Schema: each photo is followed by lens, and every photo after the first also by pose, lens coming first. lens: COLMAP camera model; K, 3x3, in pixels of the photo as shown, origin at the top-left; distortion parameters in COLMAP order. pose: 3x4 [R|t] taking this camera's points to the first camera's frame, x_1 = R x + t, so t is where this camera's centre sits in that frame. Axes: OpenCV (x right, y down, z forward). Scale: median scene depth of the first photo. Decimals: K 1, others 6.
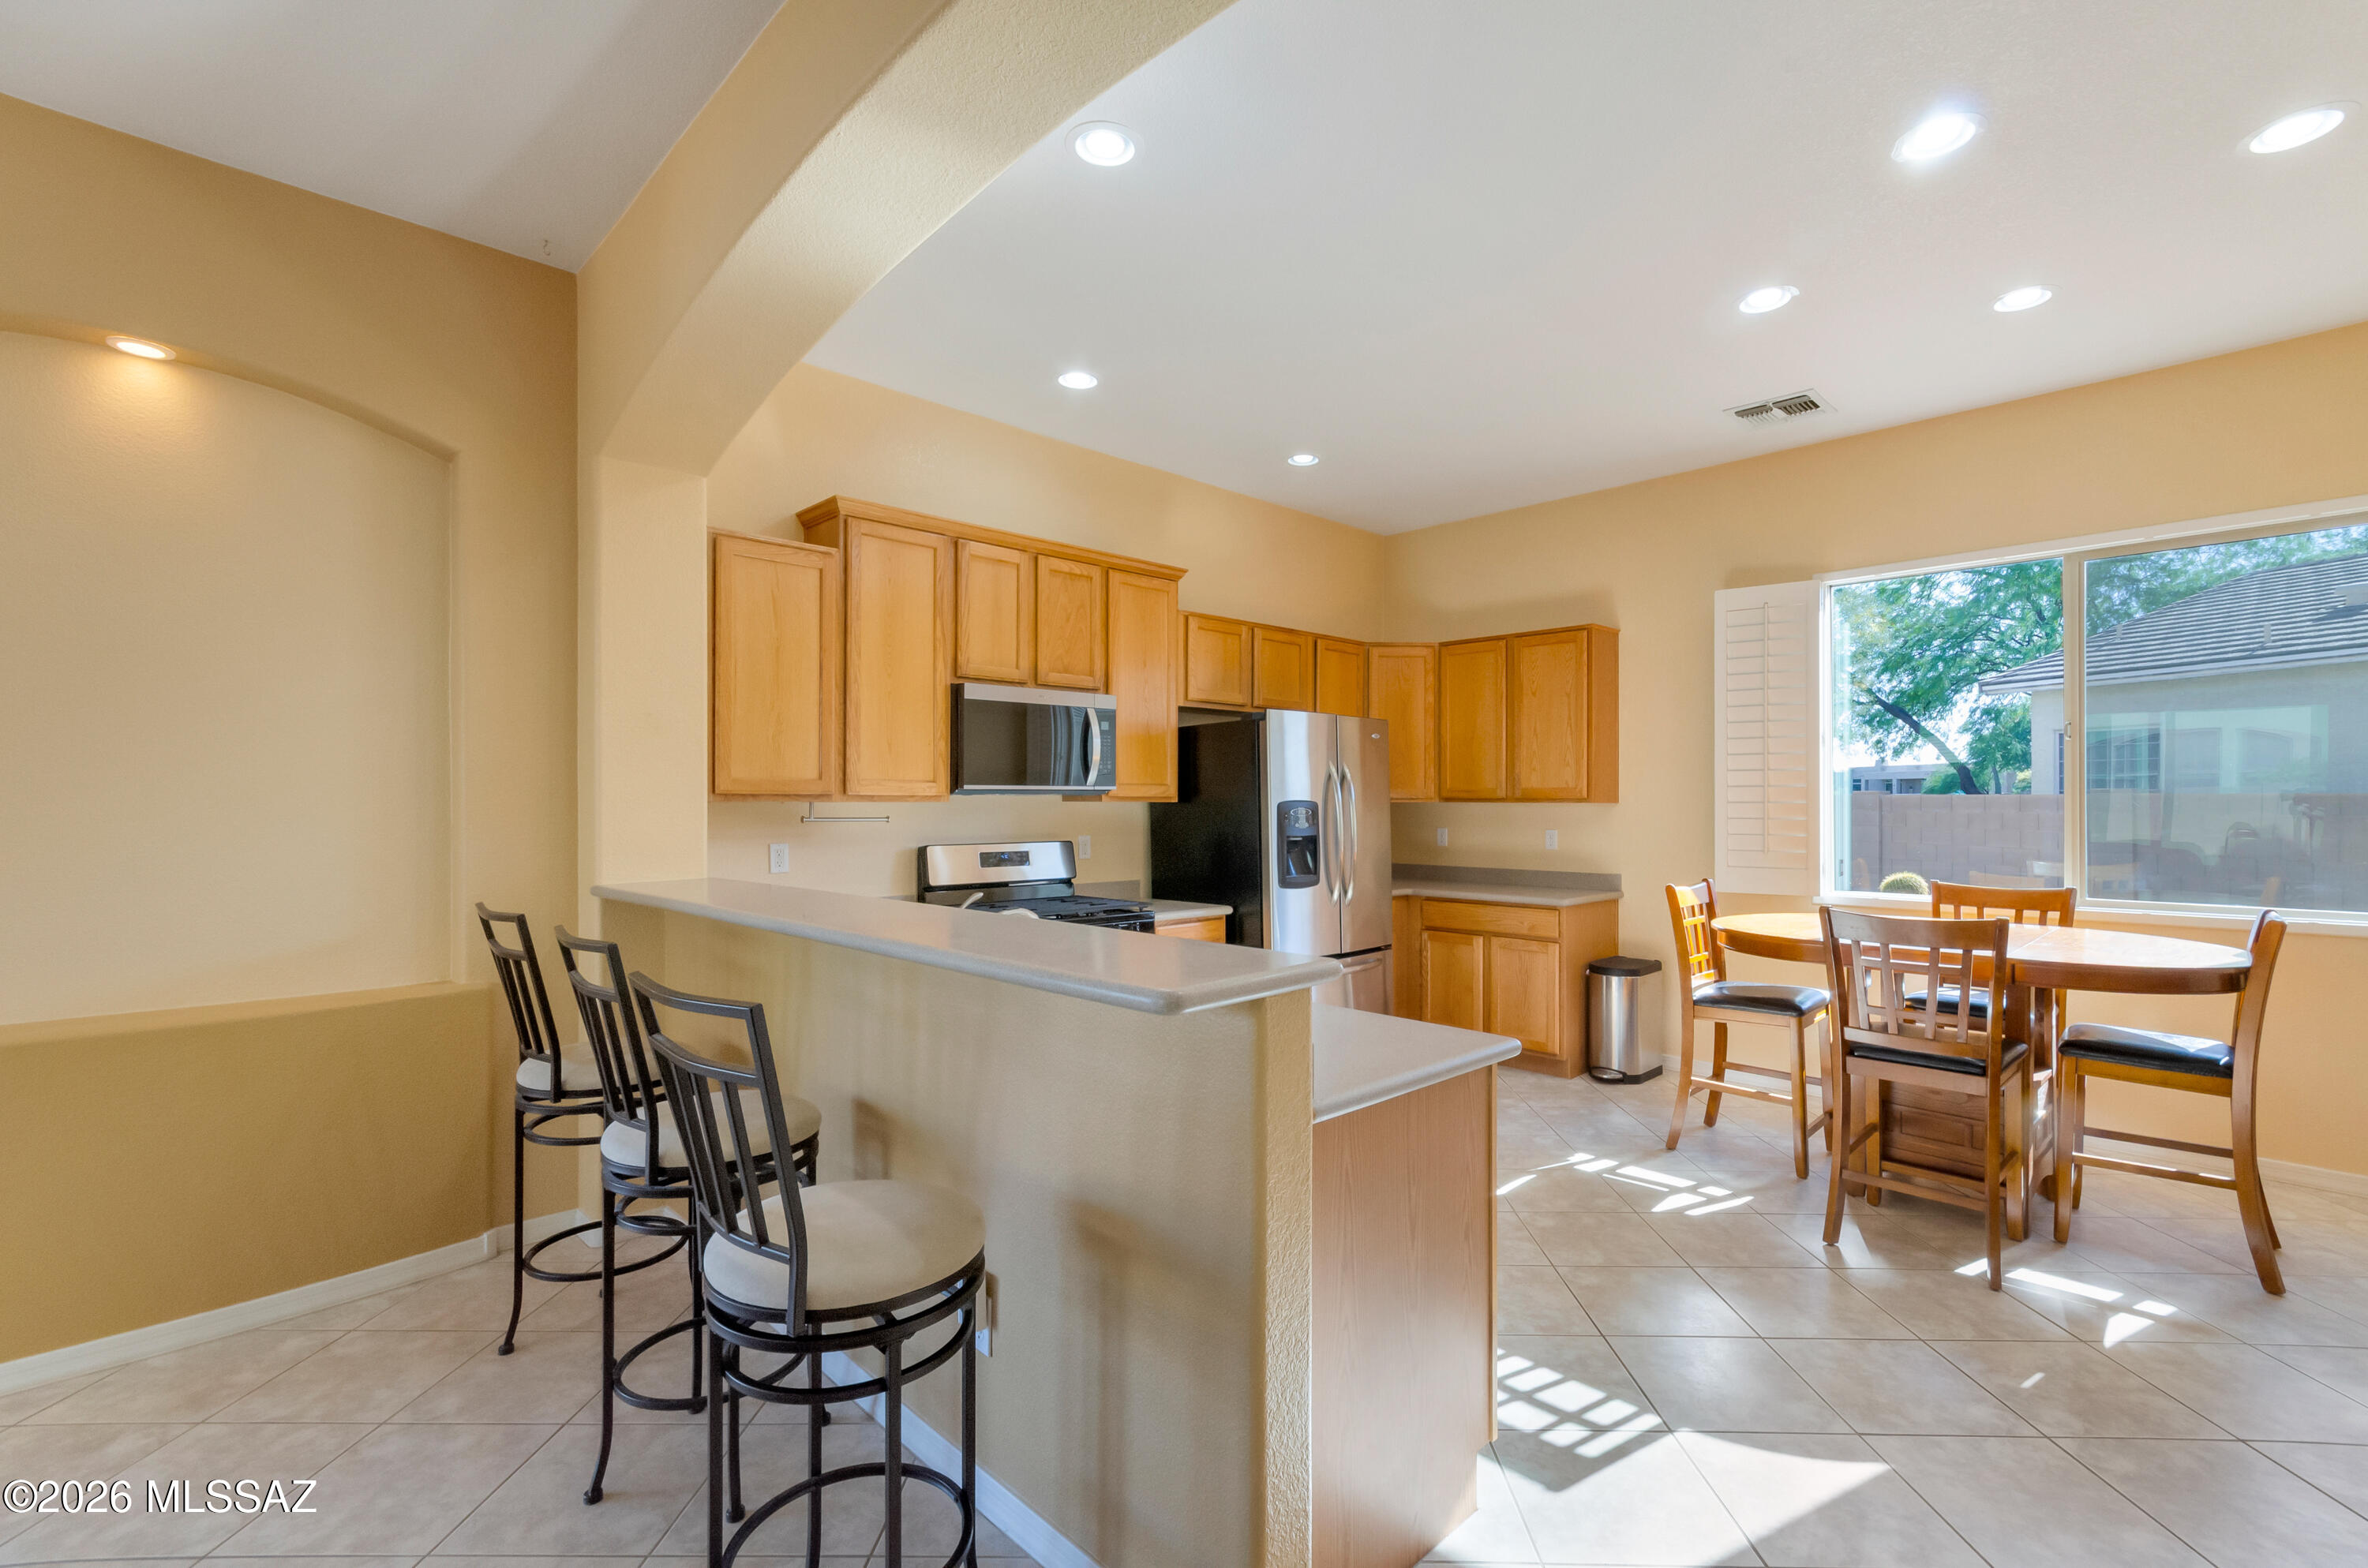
lens RADIAL K [[1046.2, 0, 1198.8], [0, 1046.2, 796.6], [0, 0, 1]] dist [-0.001449, -0.000800]
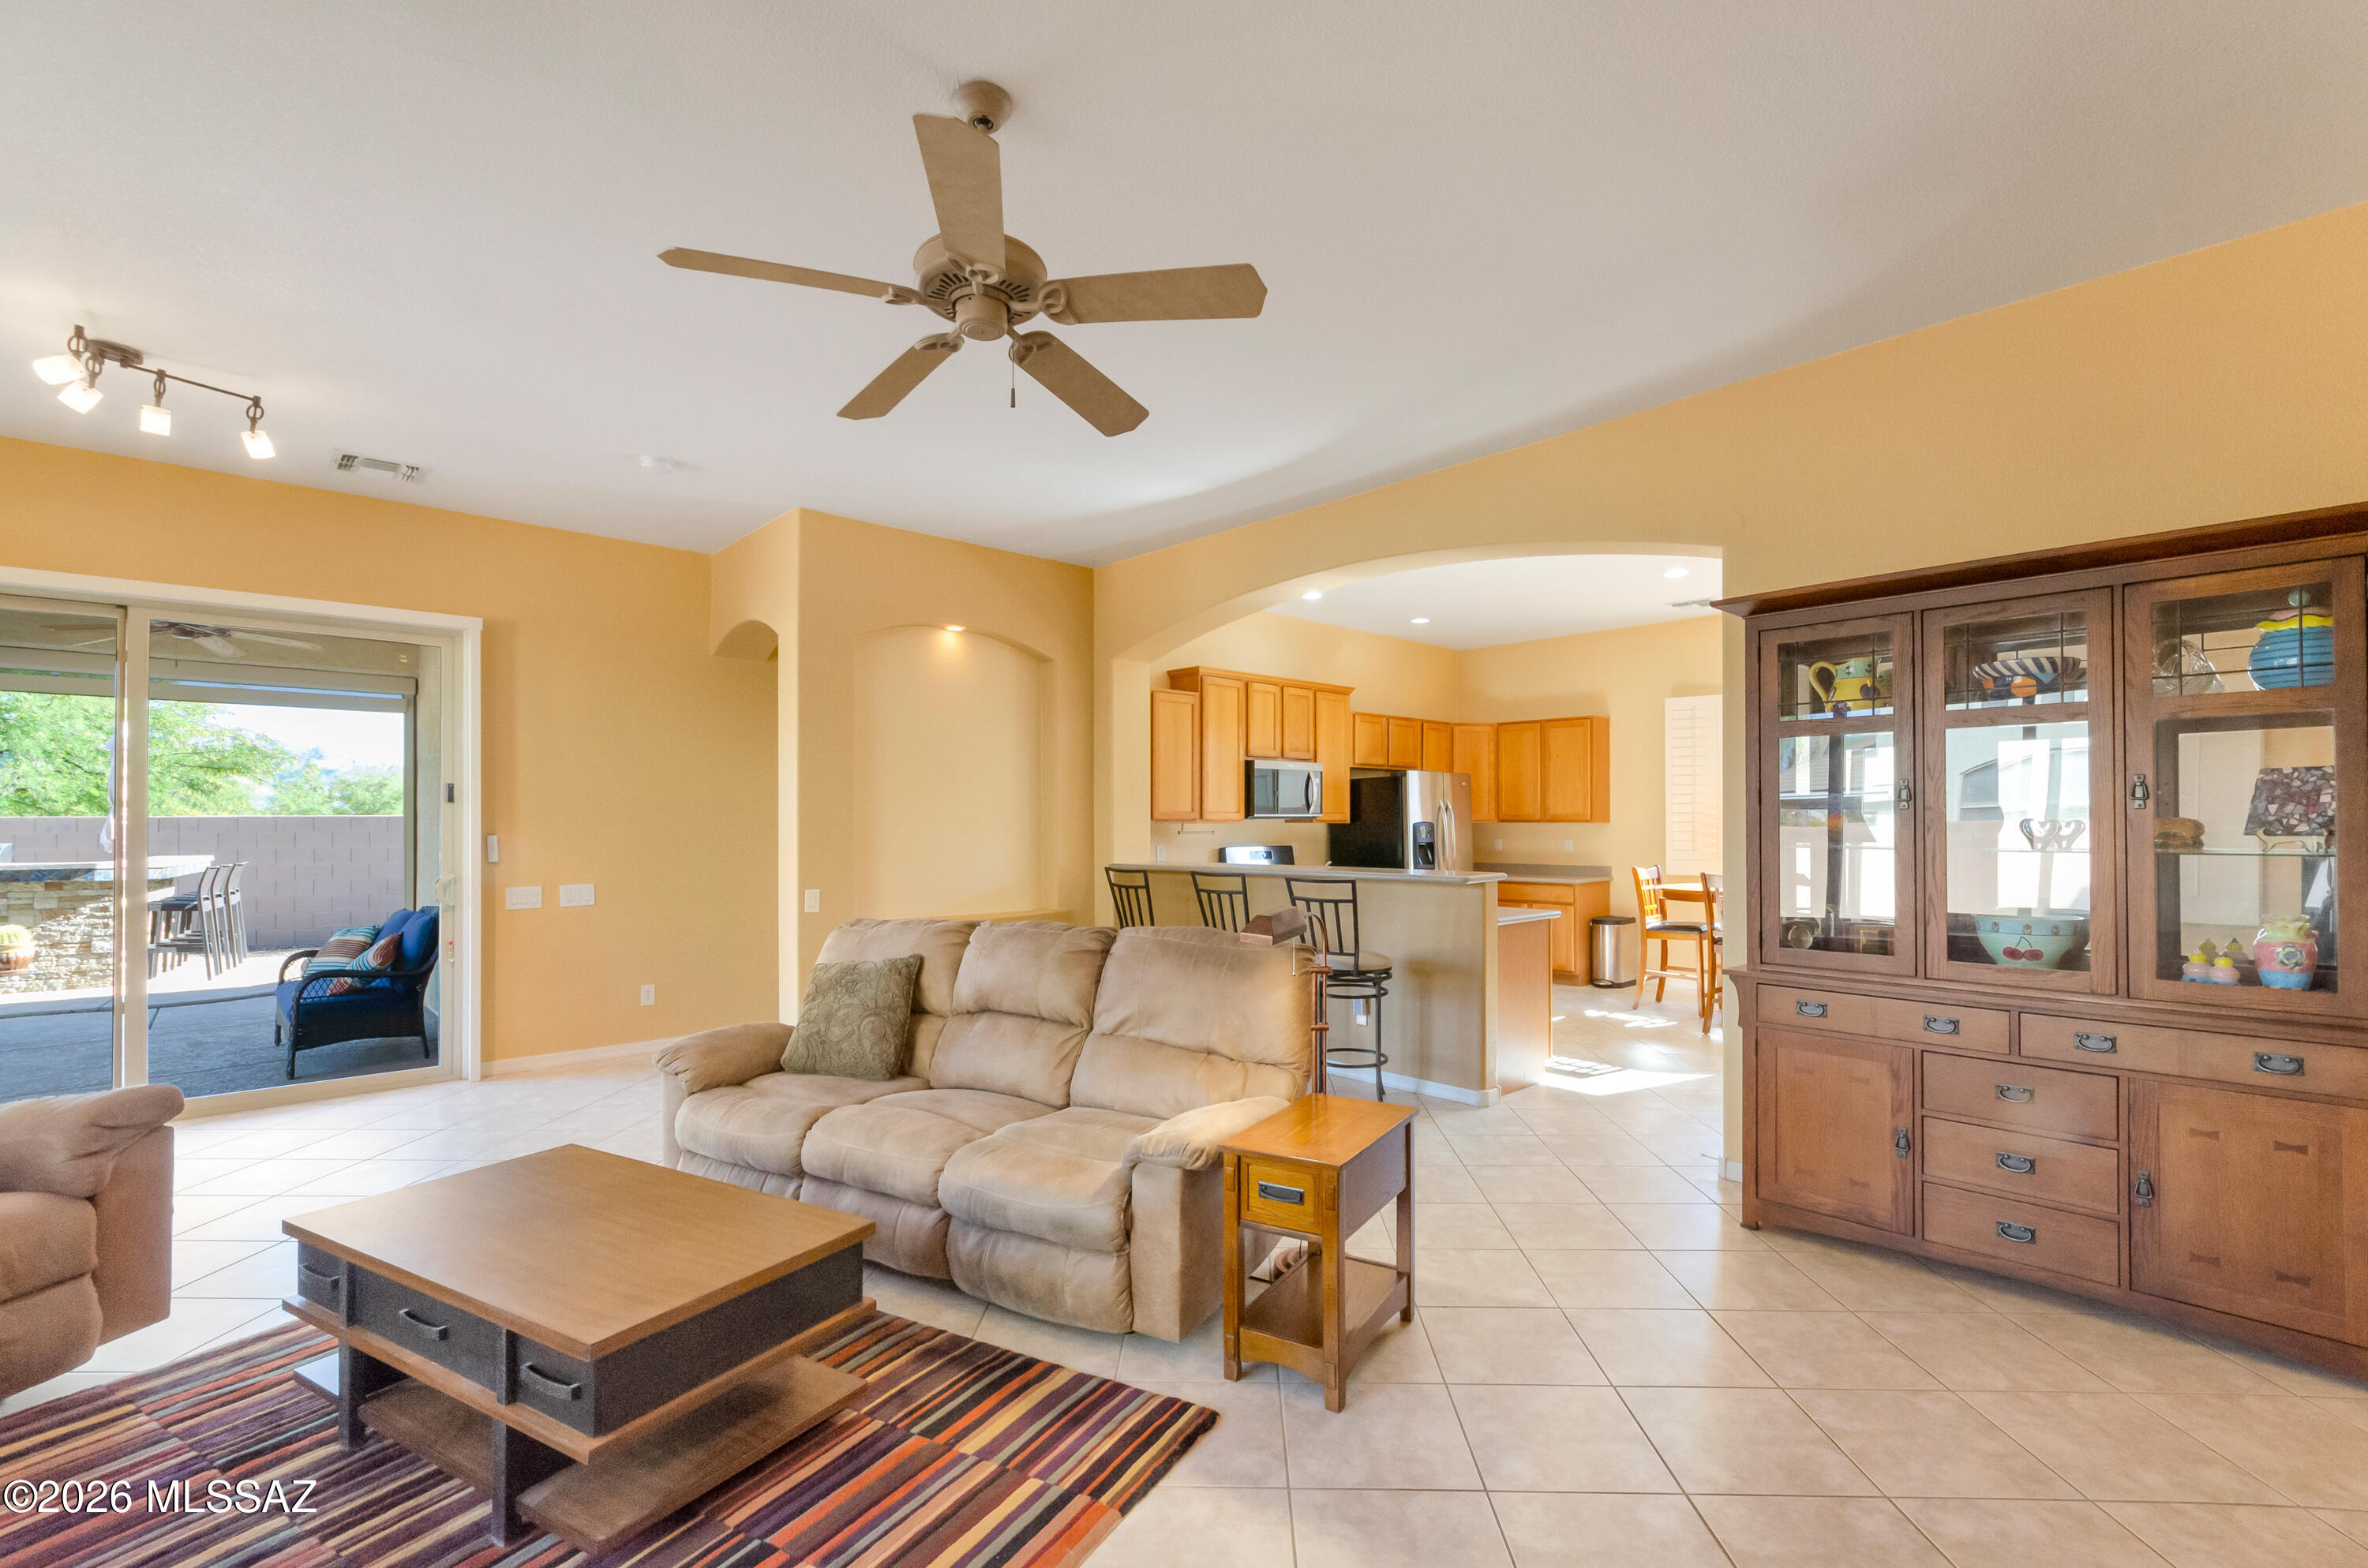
lens RADIAL K [[1046.2, 0, 1188.5], [0, 1046.2, 813.6], [0, 0, 1]] dist [-0.001449, -0.000800]
pose [[0.999836, -0.004220, -0.017586, -0.290810], [0.004159, 0.999985, -0.003500, -0.006153], [0.017601, 0.003426, 0.999839, -0.823621]]
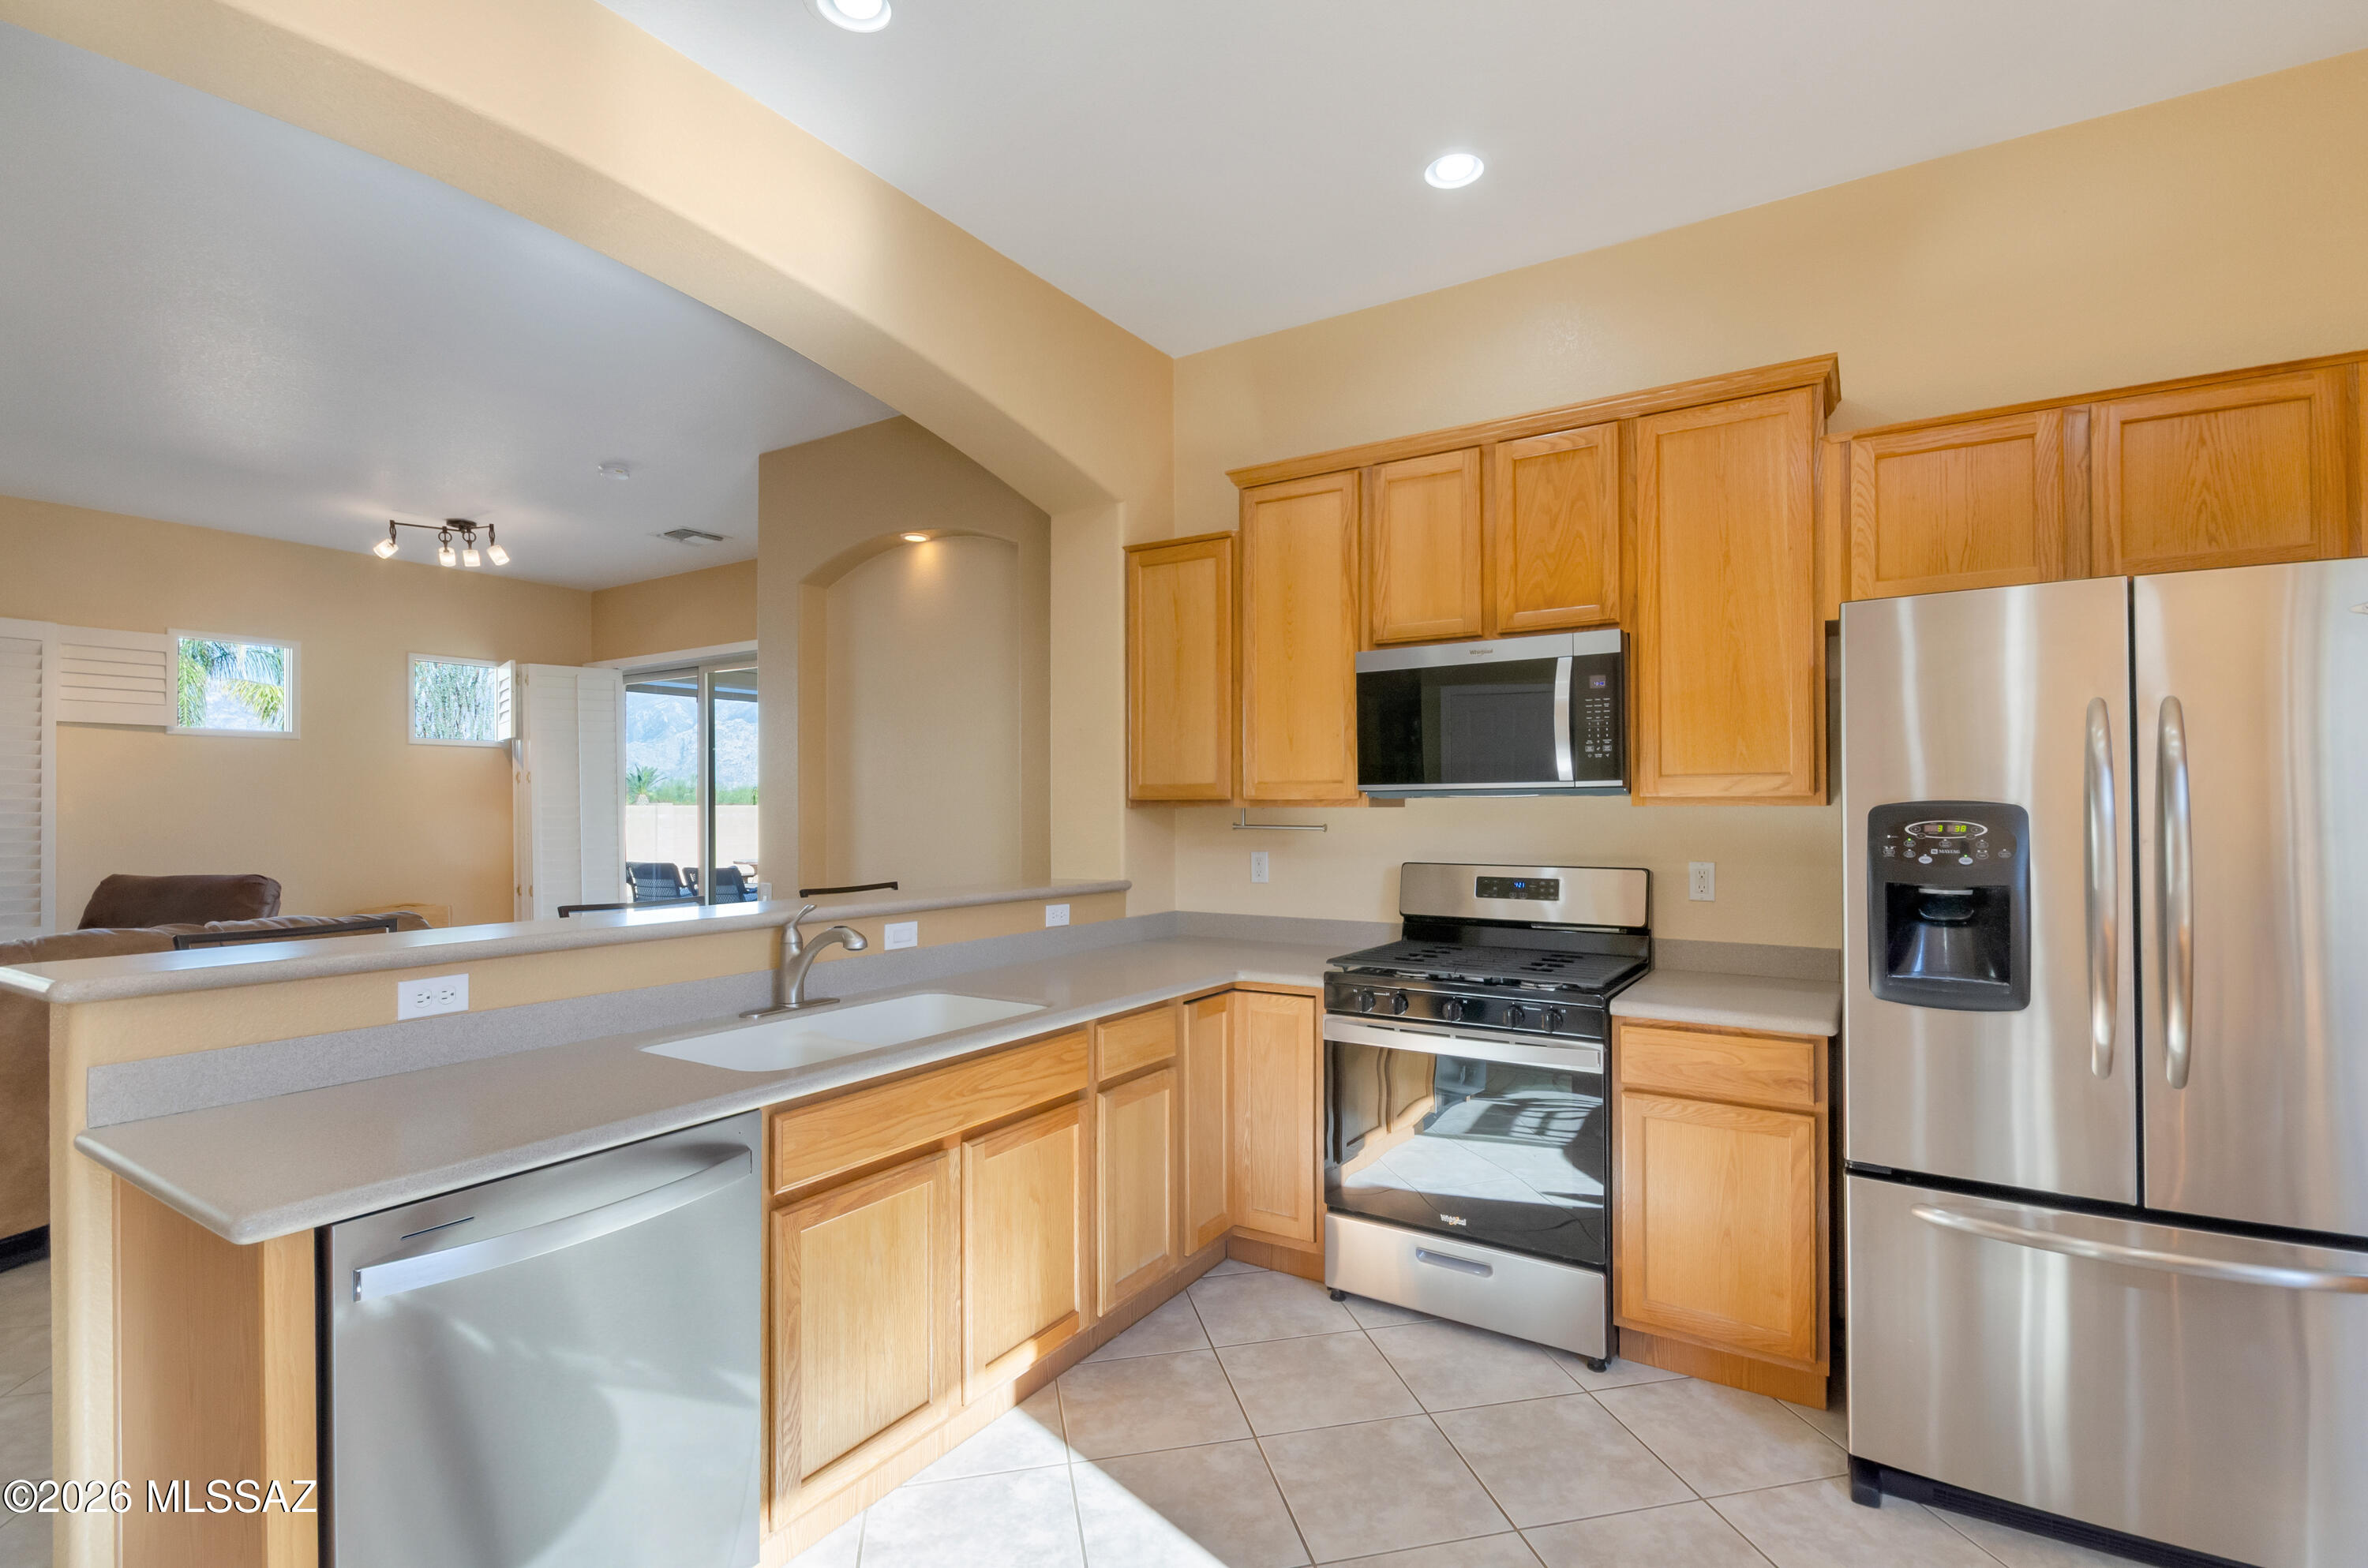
lens RADIAL K [[1087.4, 0, 1194.6], [0, 1087.4, 797.4], [0, 0, 1]] dist [-0.001599, -0.001774]
pose [[0.225095, -0.011623, -0.974268, 0.500583], [0.004850, 0.999930, -0.010808, 0.006006], [0.974325, -0.002292, 0.225135, 0.660427]]
